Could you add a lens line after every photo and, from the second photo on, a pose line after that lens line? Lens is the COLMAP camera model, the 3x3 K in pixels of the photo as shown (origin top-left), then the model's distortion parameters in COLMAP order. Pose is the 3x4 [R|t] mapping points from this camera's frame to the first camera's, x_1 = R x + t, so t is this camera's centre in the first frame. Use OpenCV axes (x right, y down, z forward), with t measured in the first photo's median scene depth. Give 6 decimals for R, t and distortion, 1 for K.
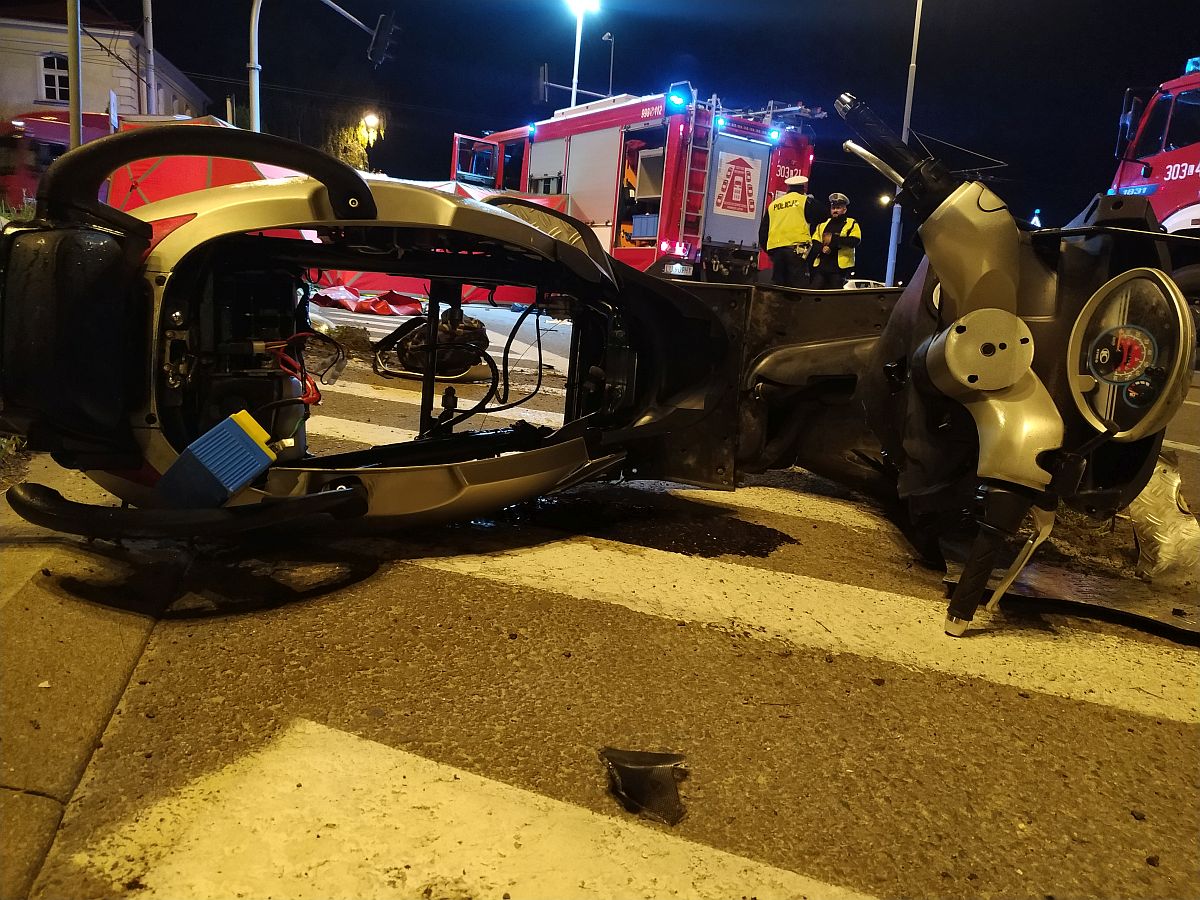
lens RADIAL K [[867.4, 0, 600.0], [0, 867.4, 450.0], [0, 0, 1]] dist [0.013070, -0.020717]
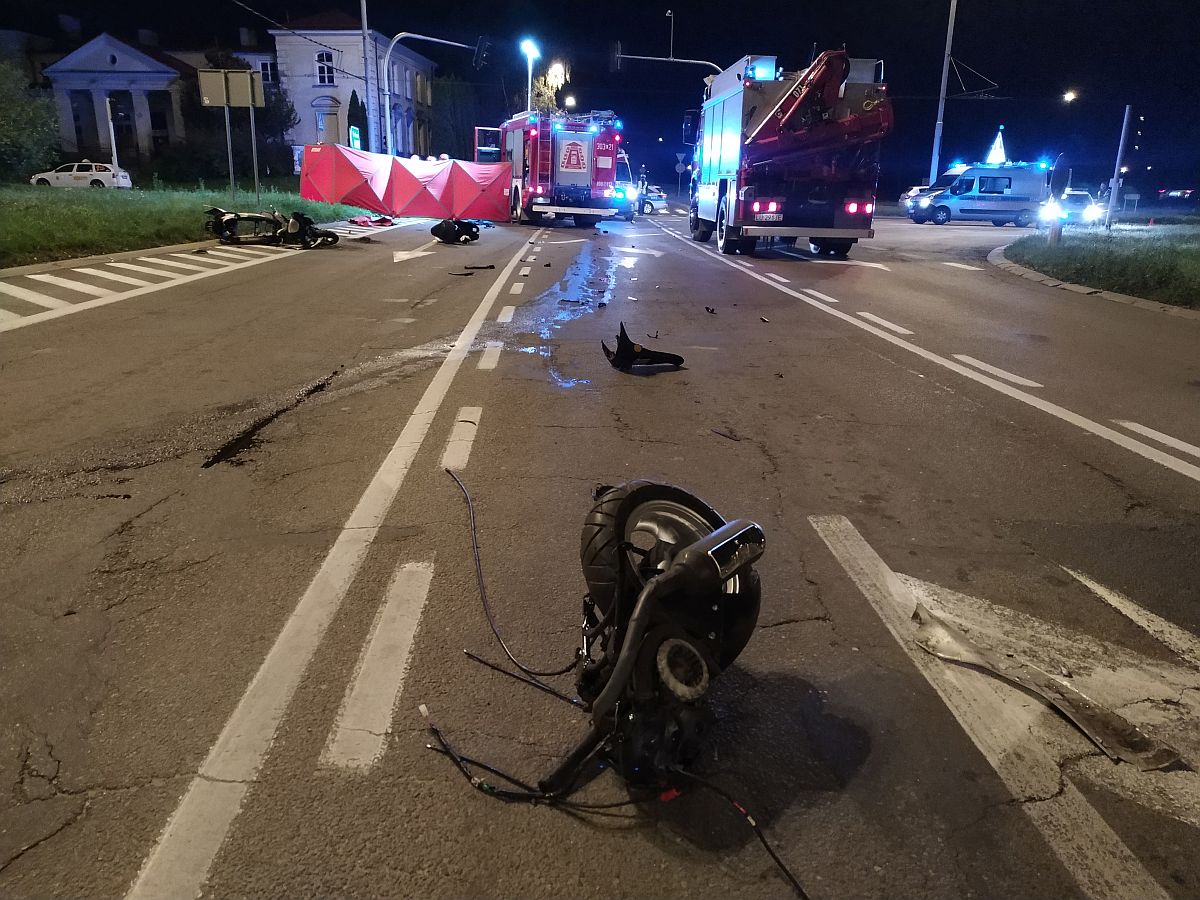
lens RADIAL K [[867.4, 0, 600.0], [0, 867.4, 450.0], [0, 0, 1]] dist [0.013070, -0.020717]
pose [[0.955106, 0.046959, -0.292519, 0.847184], [-0.018648, 0.994929, 0.098831, 0.173806], [0.295677, -0.088939, 0.951139, -0.962850]]
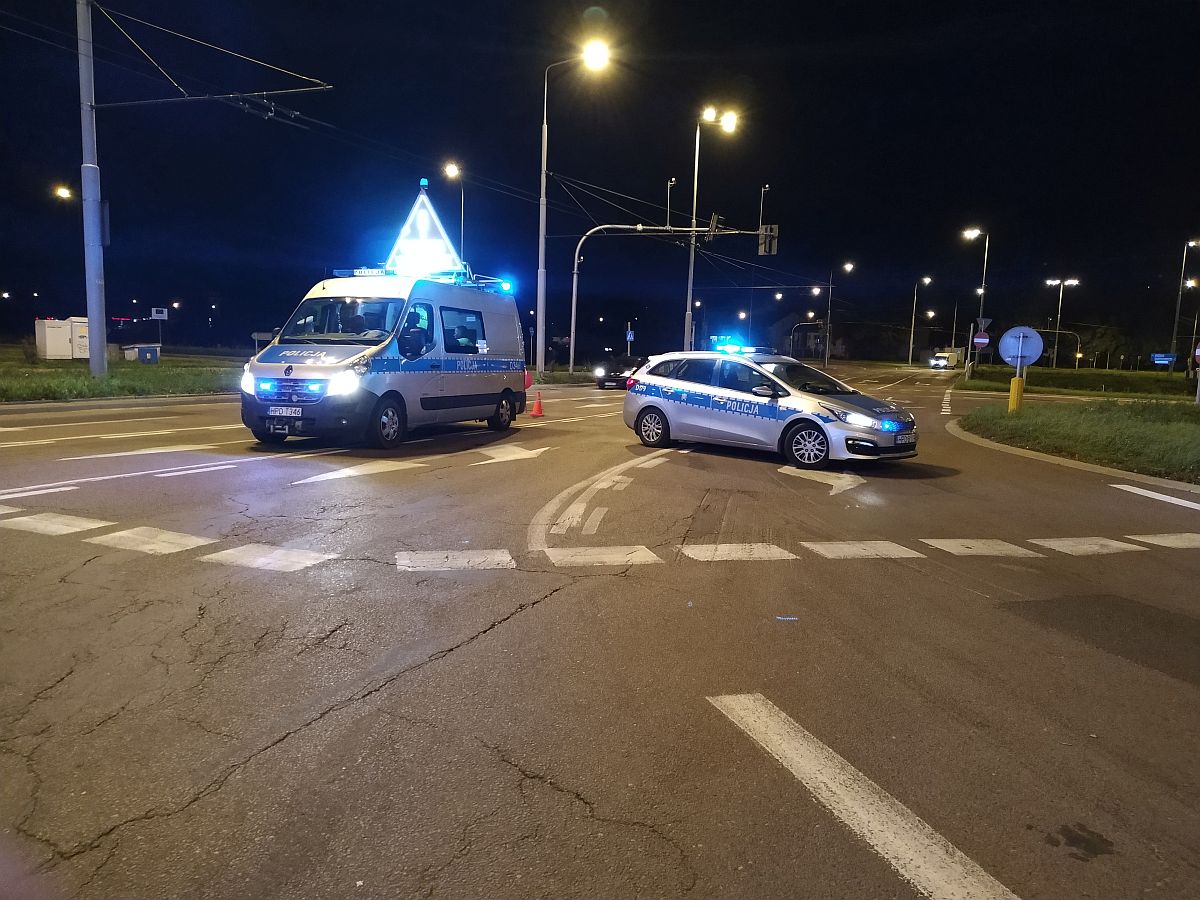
lens RADIAL K [[867.3, 0, 600.0], [0, 867.3, 450.0], [0, 0, 1]] dist [0.030668, -0.049111]
pose [[0.663039, -0.123322, 0.738357, 0.497226], [0.139948, 0.989368, 0.039575, -0.341221], [-0.735387, 0.077092, 0.673248, 1.550918]]
